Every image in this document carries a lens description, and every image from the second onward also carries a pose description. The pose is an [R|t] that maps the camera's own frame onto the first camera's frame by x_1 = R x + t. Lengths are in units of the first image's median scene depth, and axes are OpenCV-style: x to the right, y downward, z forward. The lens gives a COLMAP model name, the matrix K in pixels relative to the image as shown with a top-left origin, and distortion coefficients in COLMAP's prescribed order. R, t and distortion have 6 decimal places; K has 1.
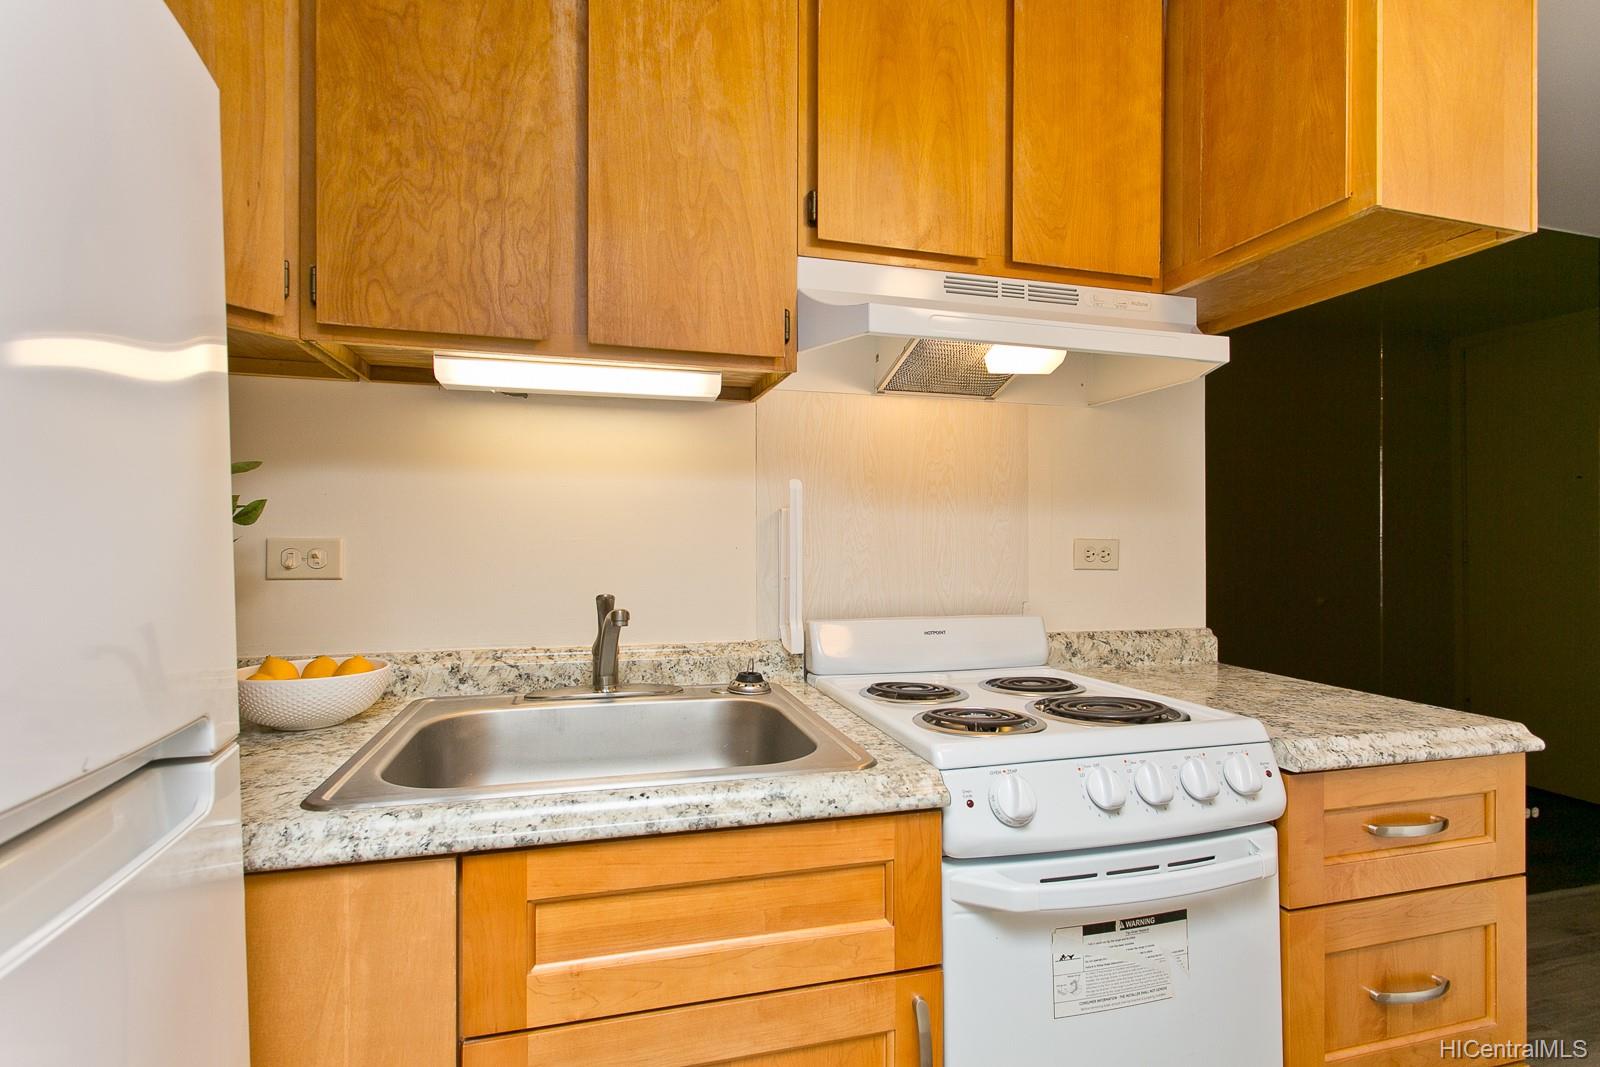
lens RADIAL K [[762.7, 0, 793.1], [0, 762.7, 525.2], [0, 0, 1]] dist [-0.000751, 0.000748]
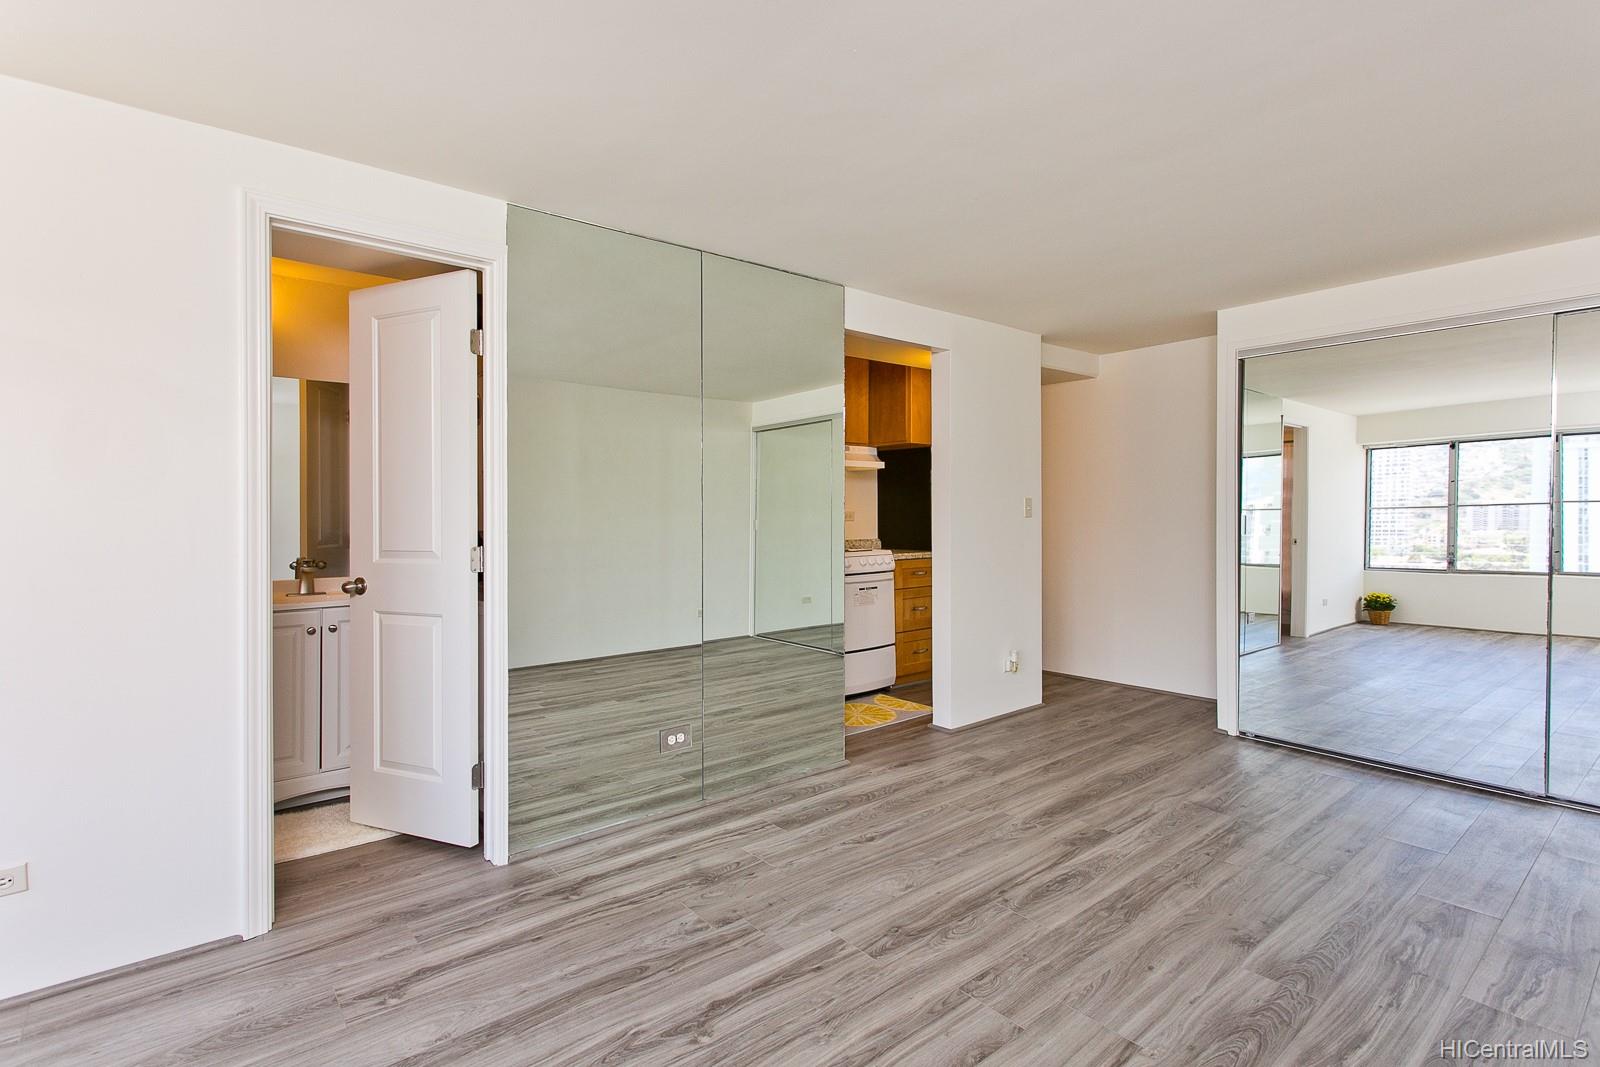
lens RADIAL K [[762.7, 0, 804.6], [0, 762.7, 481.8], [0, 0, 1]] dist [-0.000751, 0.000748]
pose [[0.912547, 0.008359, 0.408887, -1.473363], [0.002438, 0.999662, -0.025879, -0.027959], [-0.408965, 0.024613, 0.912218, -2.528126]]
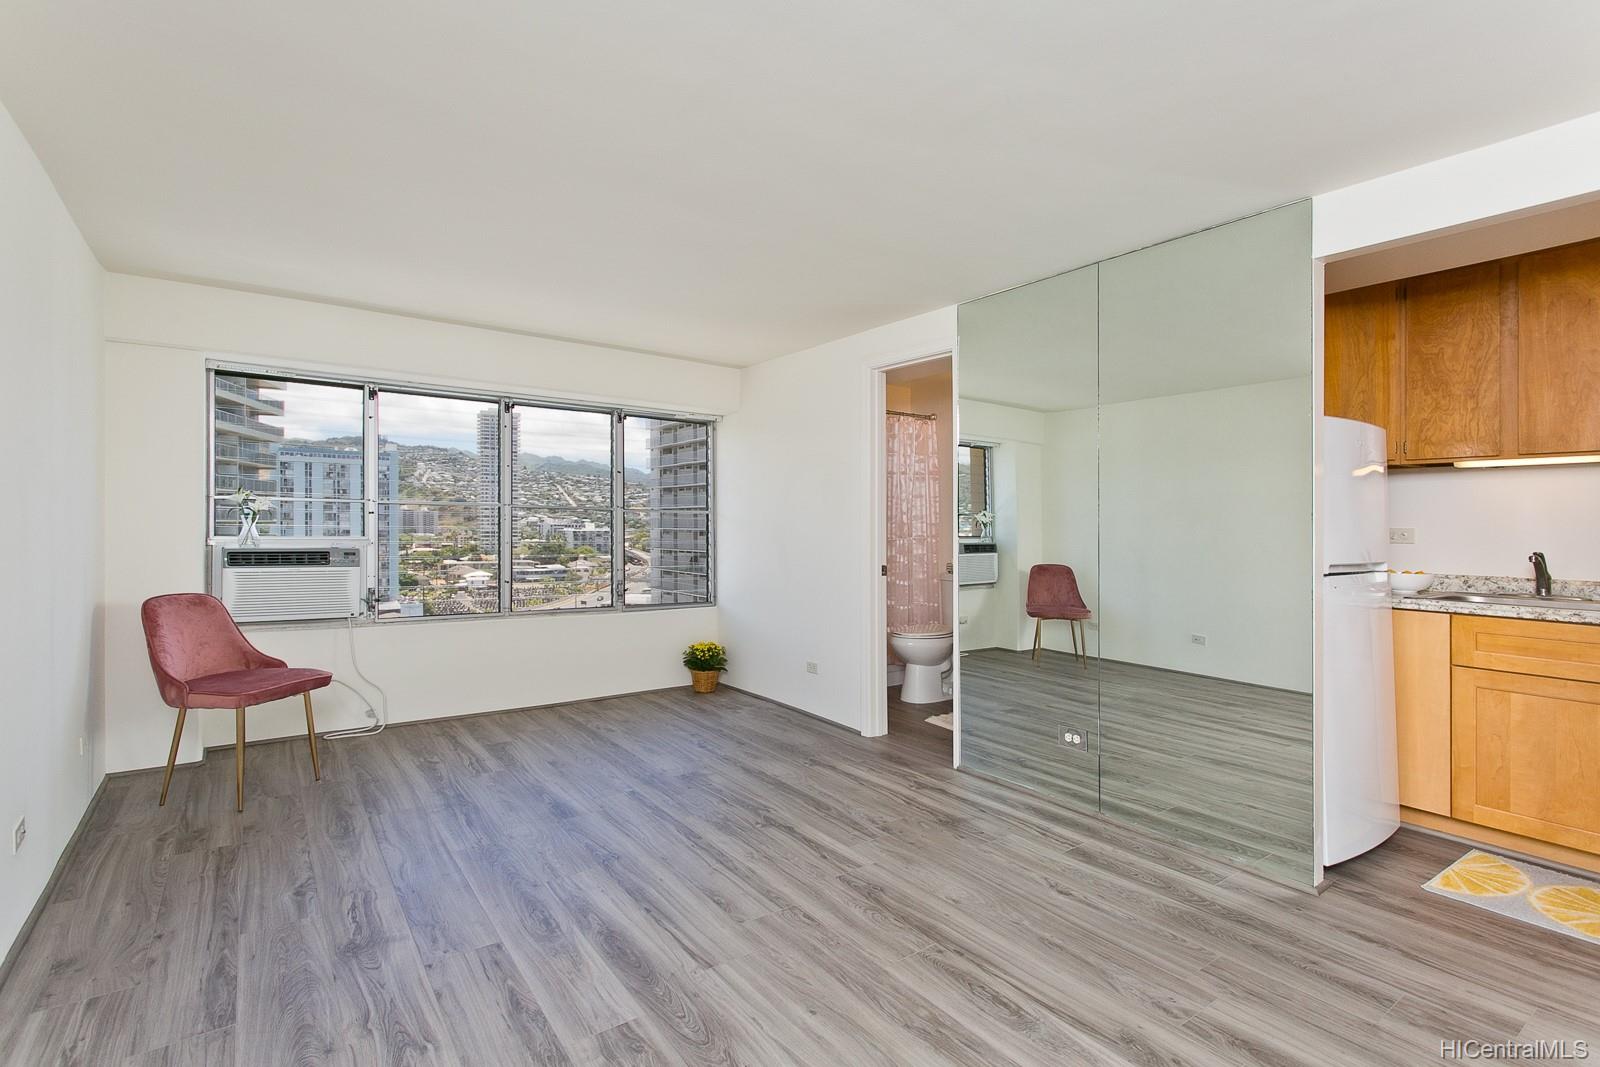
lens RADIAL K [[762.7, 0, 807.4], [0, 762.7, 530.3], [0, 0, 1]] dist [-0.000751, 0.000748]
pose [[0.358392, 0.008930, -0.933529, 1.120846], [0.007305, 0.999897, 0.012370, -0.022491], [0.933543, -0.011253, 0.358290, -1.911849]]
